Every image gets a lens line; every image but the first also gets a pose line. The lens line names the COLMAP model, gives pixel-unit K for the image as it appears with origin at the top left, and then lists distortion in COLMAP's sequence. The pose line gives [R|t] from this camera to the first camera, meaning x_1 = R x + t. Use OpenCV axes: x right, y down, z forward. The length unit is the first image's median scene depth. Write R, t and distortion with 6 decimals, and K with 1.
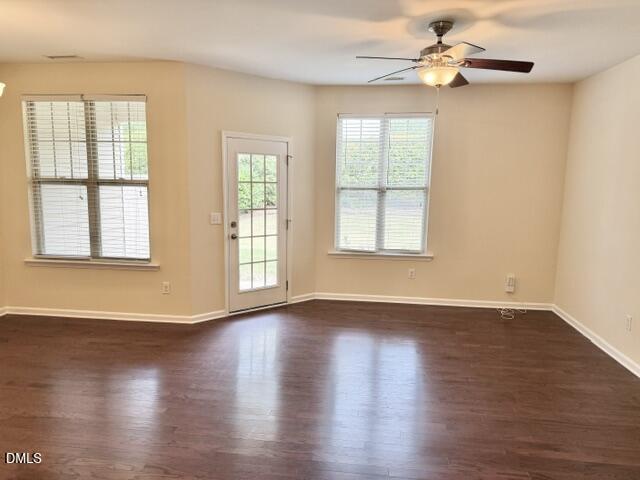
lens RADIAL K [[443.0, 0, 317.2], [0, 443.0, 243.9], [0, 0, 1]] dist [0.023361, -0.045610]
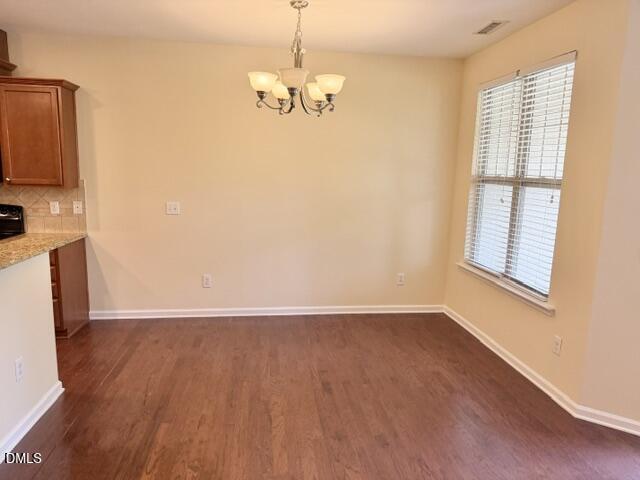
lens RADIAL K [[443.0, 0, 321.3], [0, 443.0, 245.9], [0, 0, 1]] dist [0.023361, -0.045610]
pose [[0.242762, 0.150064, -0.958409, 0.177598], [-0.158655, 0.980802, 0.113384, -0.062811], [0.957024, 0.124531, 0.261910, 0.483363]]
